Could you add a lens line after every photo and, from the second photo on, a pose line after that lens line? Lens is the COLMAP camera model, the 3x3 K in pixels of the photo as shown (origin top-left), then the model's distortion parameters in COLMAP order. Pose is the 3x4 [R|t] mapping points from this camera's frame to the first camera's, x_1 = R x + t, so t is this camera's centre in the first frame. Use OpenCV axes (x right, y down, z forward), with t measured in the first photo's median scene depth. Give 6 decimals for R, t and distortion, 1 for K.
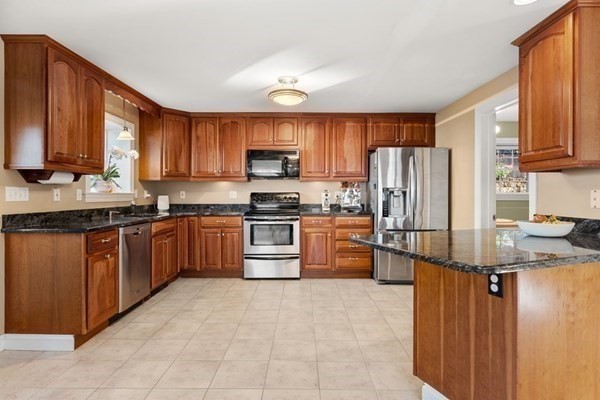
lens RADIAL K [[332.6, 0, 298.9], [0, 332.6, 196.4], [0, 0, 1]] dist [0.006632, 0.001168]
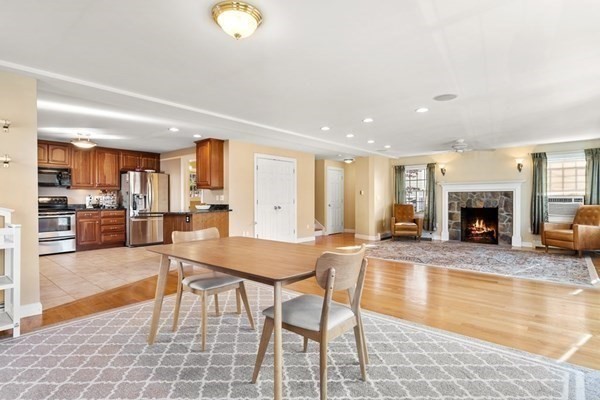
lens RADIAL K [[304.7, 0, 299.9], [0, 304.7, 198.3], [0, 0, 1]] dist [-0.002811, -0.000338]
pose [[0.645800, 0.001030, 0.763506, -0.404938], [0.008422, 0.999929, -0.008473, 0.018543], [-0.763460, 0.011903, 0.645745, -0.724543]]
